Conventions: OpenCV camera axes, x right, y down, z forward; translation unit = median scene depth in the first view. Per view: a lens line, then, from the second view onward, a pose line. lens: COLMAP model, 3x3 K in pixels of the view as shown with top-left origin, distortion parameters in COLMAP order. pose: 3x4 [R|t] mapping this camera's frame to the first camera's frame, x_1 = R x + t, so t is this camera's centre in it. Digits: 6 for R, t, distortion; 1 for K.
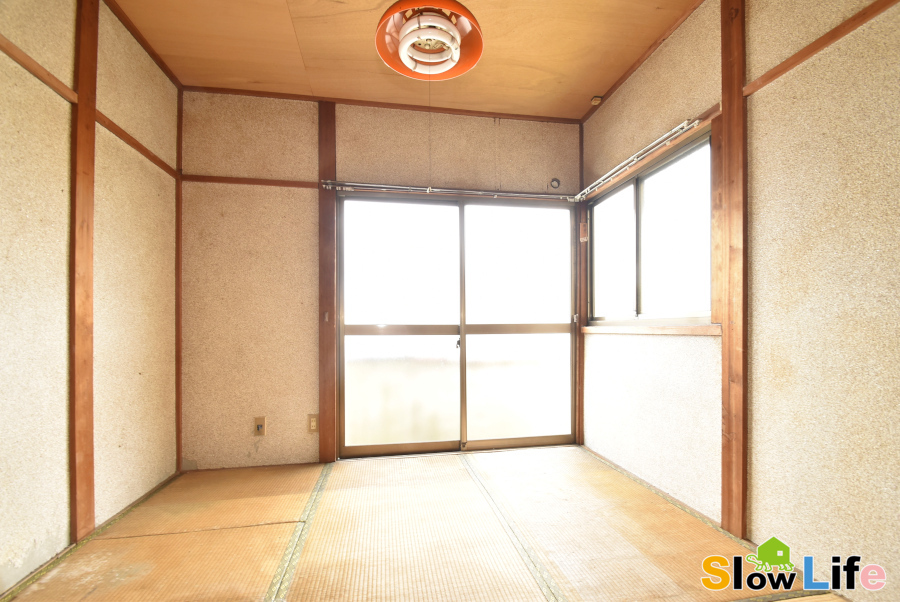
lens RADIAL K [[395.6, 0, 459.7], [0, 395.6, 327.7], [0, 0, 1]] dist [0.001741, -0.015639]
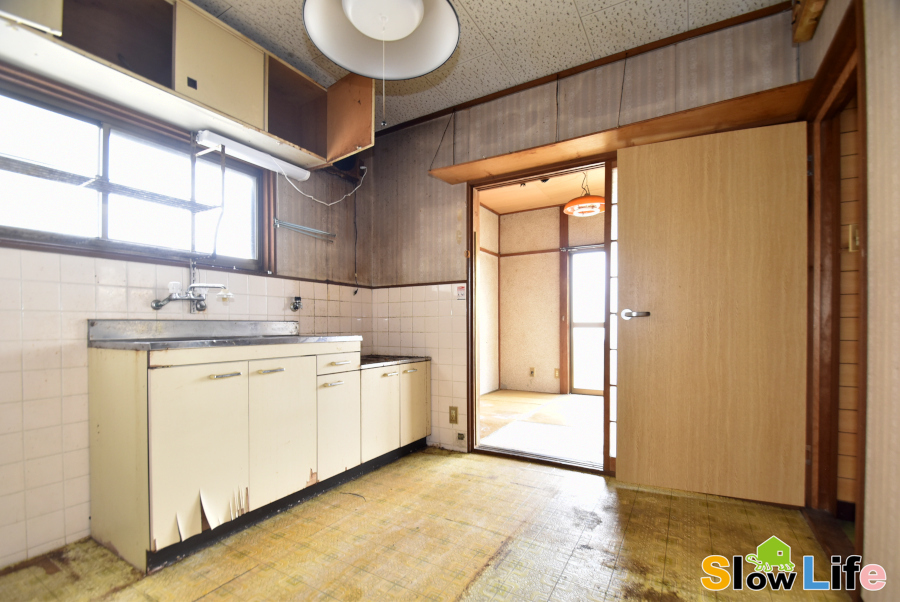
lens RADIAL K [[395.6, 0, 459.7], [0, 395.6, 327.7], [0, 0, 1]] dist [0.001741, -0.015639]
pose [[0.761107, 0.005414, -0.648604, 0.531342], [0.001574, 0.999947, 0.010194, -0.001195], [0.648625, -0.008780, 0.761058, -0.794149]]
